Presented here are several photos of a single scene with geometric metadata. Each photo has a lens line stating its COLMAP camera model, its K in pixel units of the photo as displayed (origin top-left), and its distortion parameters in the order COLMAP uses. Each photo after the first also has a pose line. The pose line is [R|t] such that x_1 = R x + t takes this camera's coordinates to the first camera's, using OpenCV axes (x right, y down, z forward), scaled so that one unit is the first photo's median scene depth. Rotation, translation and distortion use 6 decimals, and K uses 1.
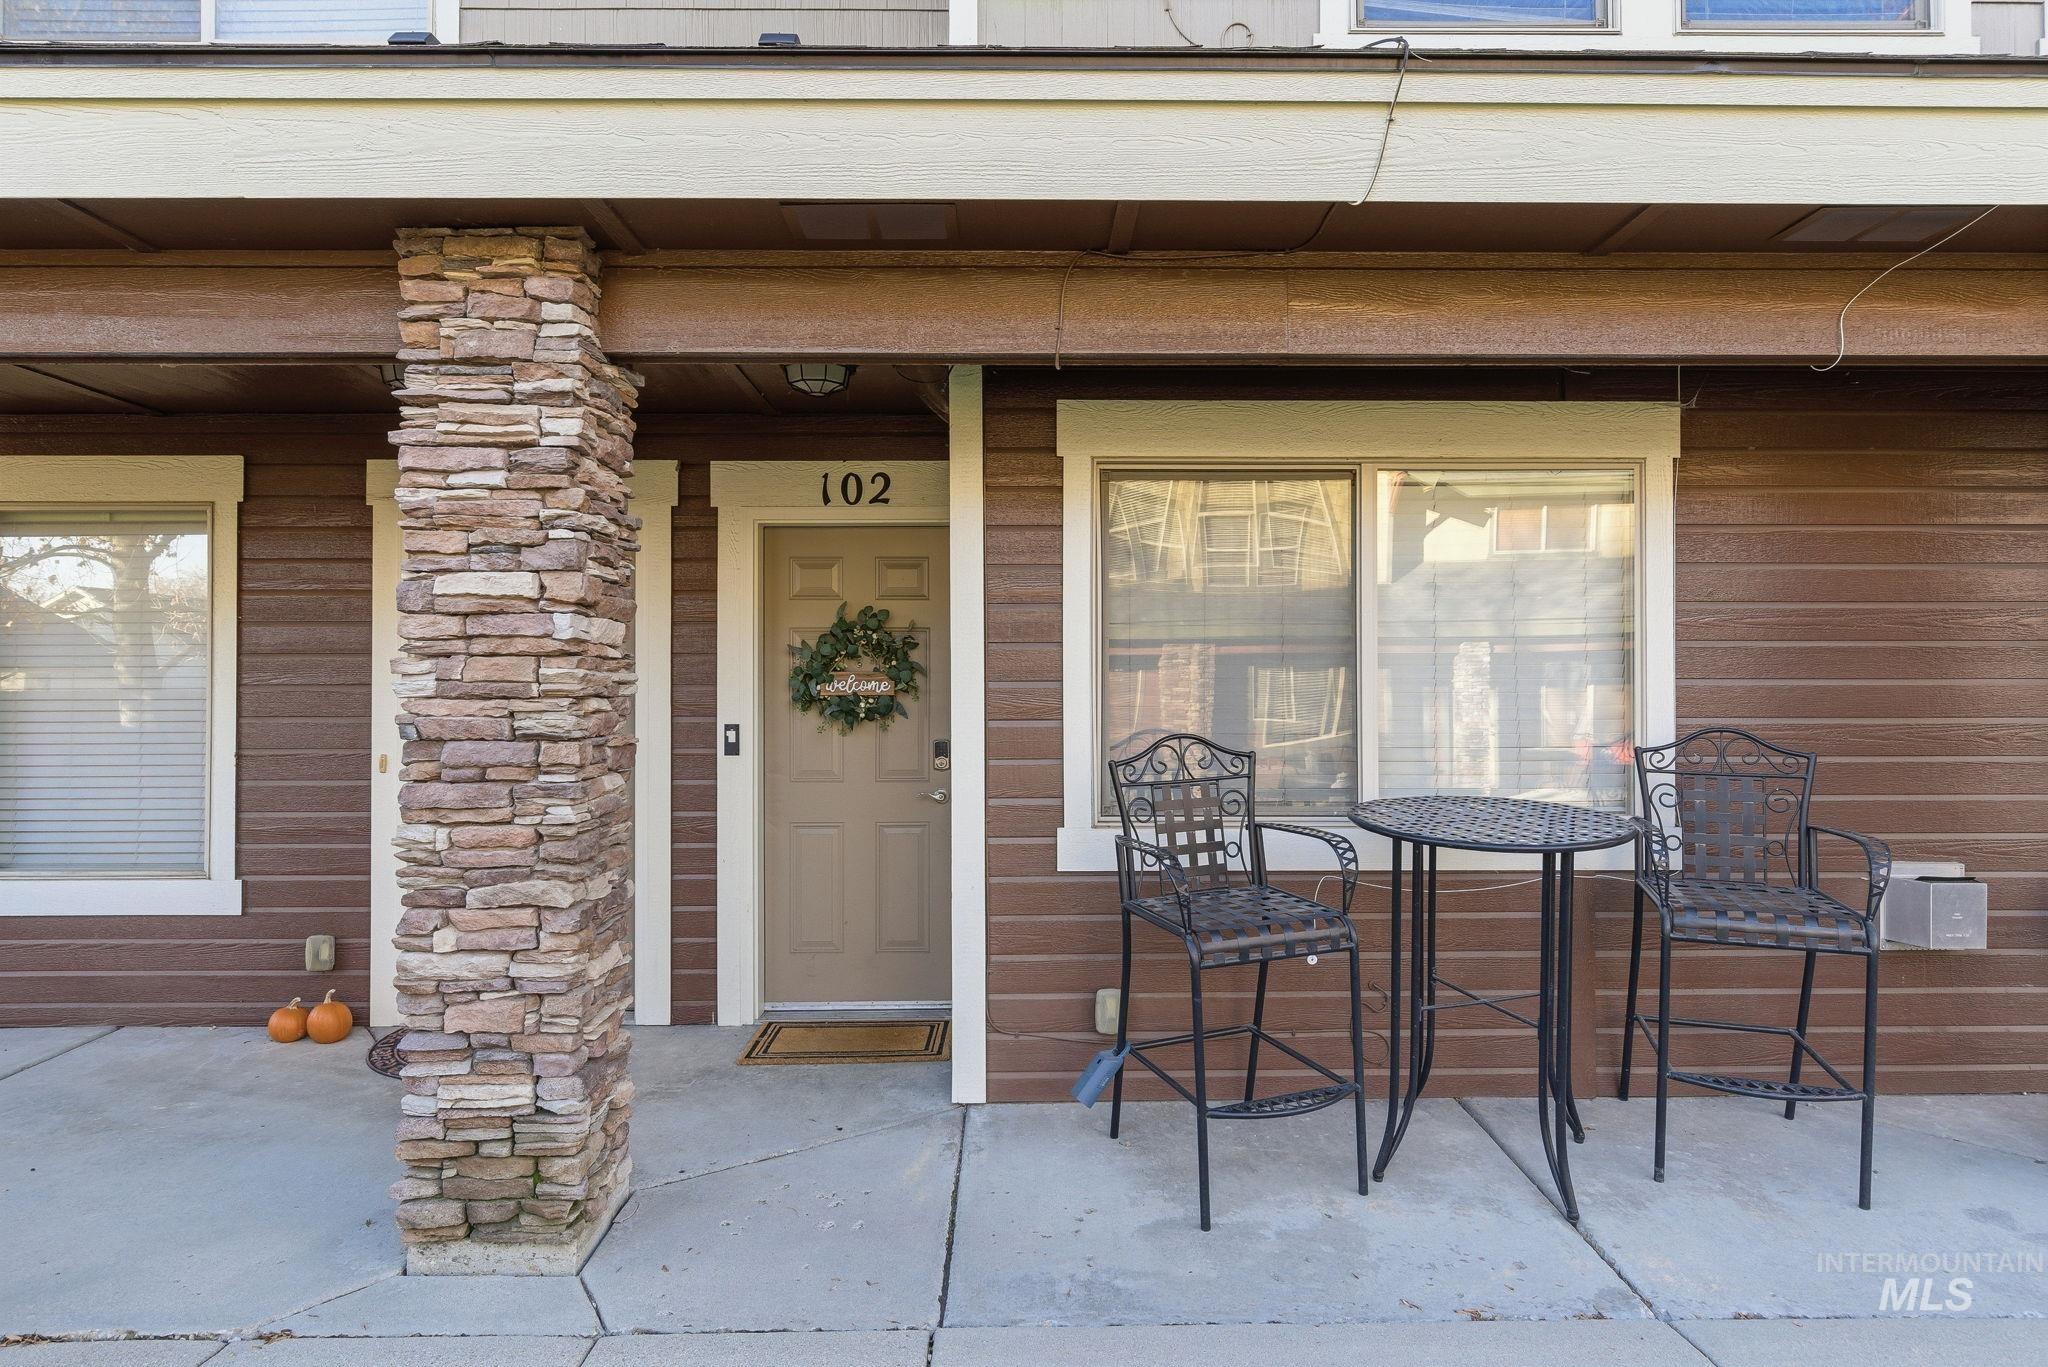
lens RADIAL K [[946.4, 0, 1031.9], [0, 946.4, 694.0], [0, 0, 1]] dist [0.014544, -0.000152]
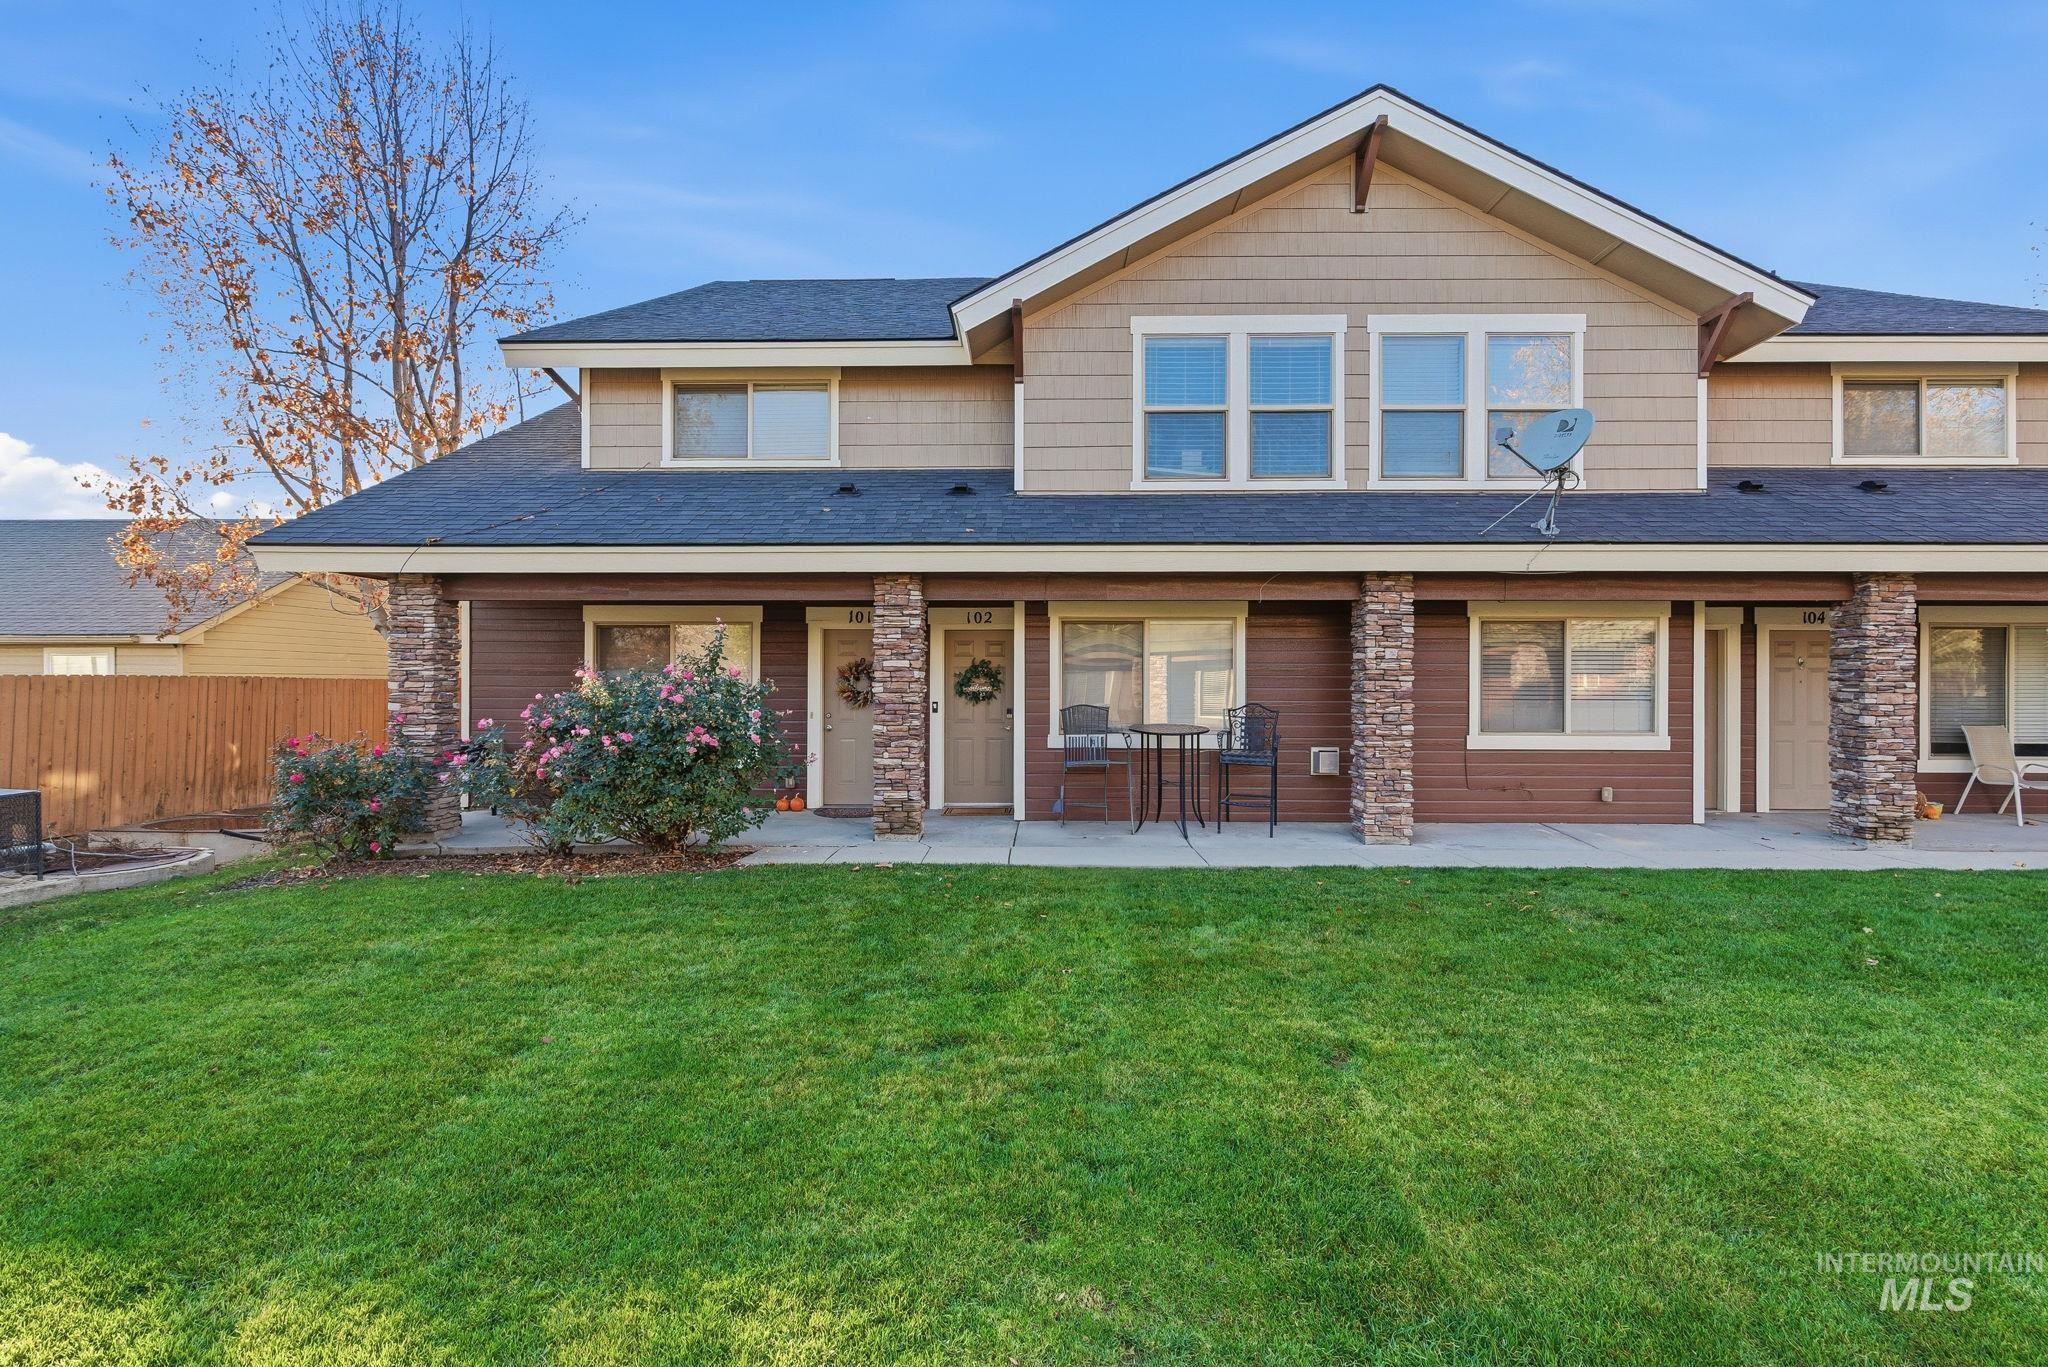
lens RADIAL K [[946.4, 0, 1027.9], [0, 946.4, 677.2], [0, 0, 1]] dist [0.014544, -0.000152]
pose [[0.998585, 0.004215, -0.053006, 0.122990], [-0.004493, 0.999977, -0.005126, -0.031651], [0.052984, 0.005357, 0.998581, -2.082469]]
